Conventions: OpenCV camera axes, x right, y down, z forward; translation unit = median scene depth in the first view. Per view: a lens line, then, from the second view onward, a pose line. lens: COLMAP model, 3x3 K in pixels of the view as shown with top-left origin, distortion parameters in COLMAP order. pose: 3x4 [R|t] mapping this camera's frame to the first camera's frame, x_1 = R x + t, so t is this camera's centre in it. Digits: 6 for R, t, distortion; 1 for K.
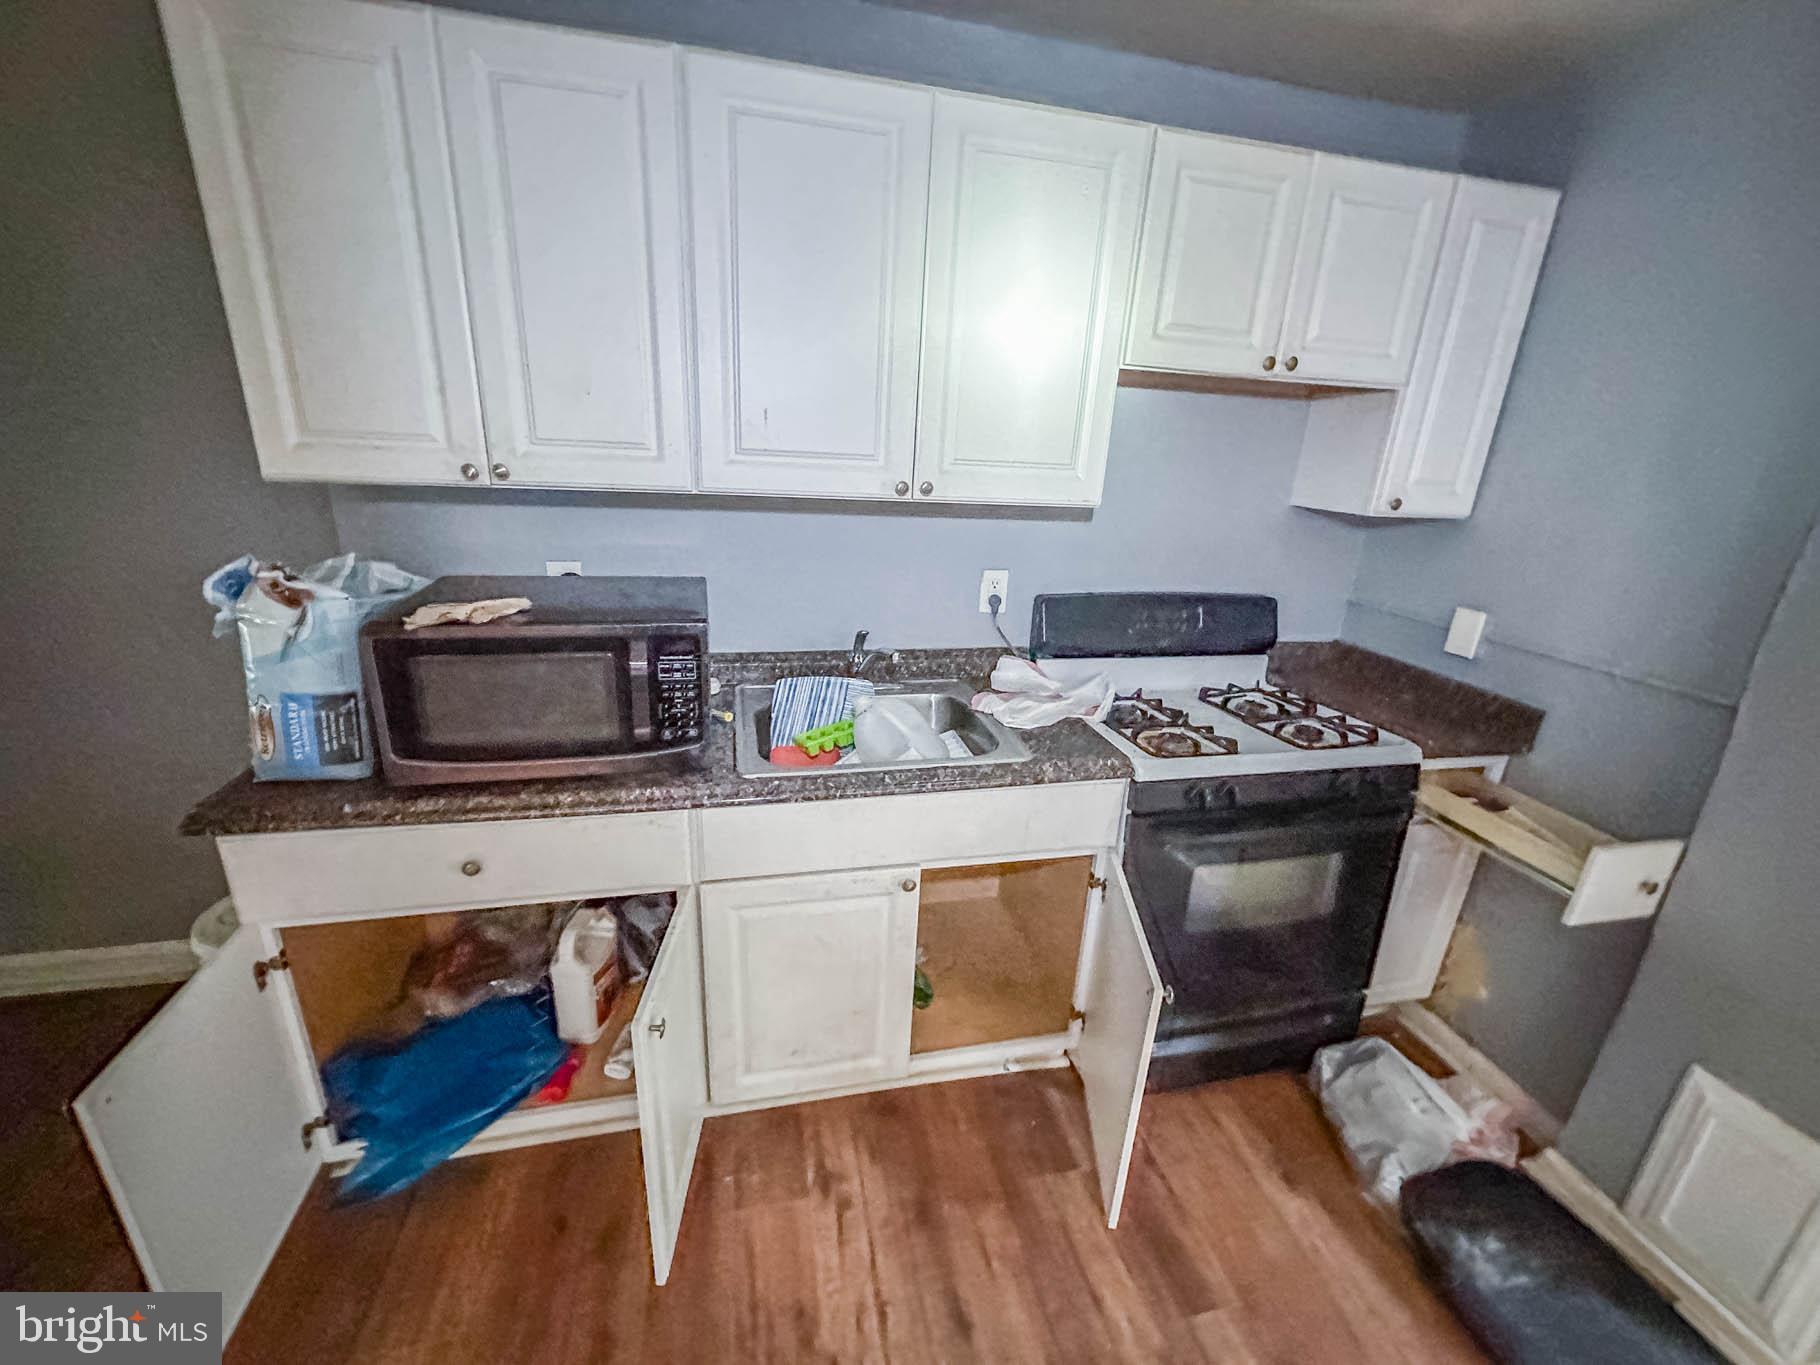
lens RADIAL K [[732.9, 0, 906.8], [0, 732.9, 685.0], [0, 0, 1]] dist [-0.004002, 0.000031]
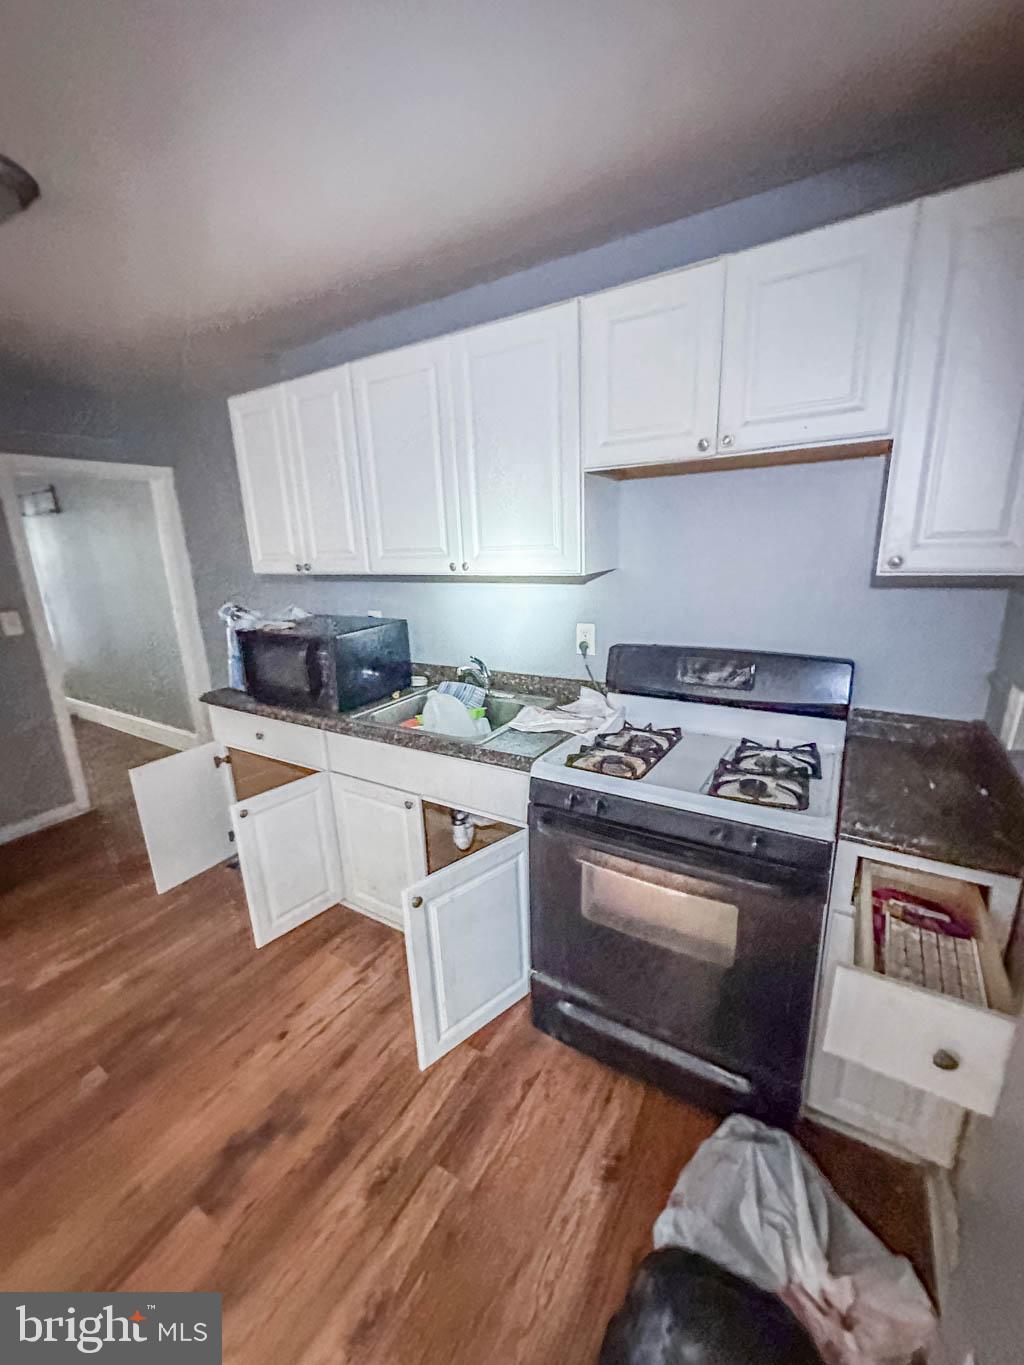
lens RADIAL K [[549.7, 0, 507.4], [0, 549.7, 681.5], [0, 0, 1]] dist [-0.004002, 0.000031]
pose [[0.702184, 0.107140, -0.703888, 0.888406], [-0.152283, 0.988336, -0.001477, -0.030686], [0.695519, 0.108227, 0.710310, 0.219043]]
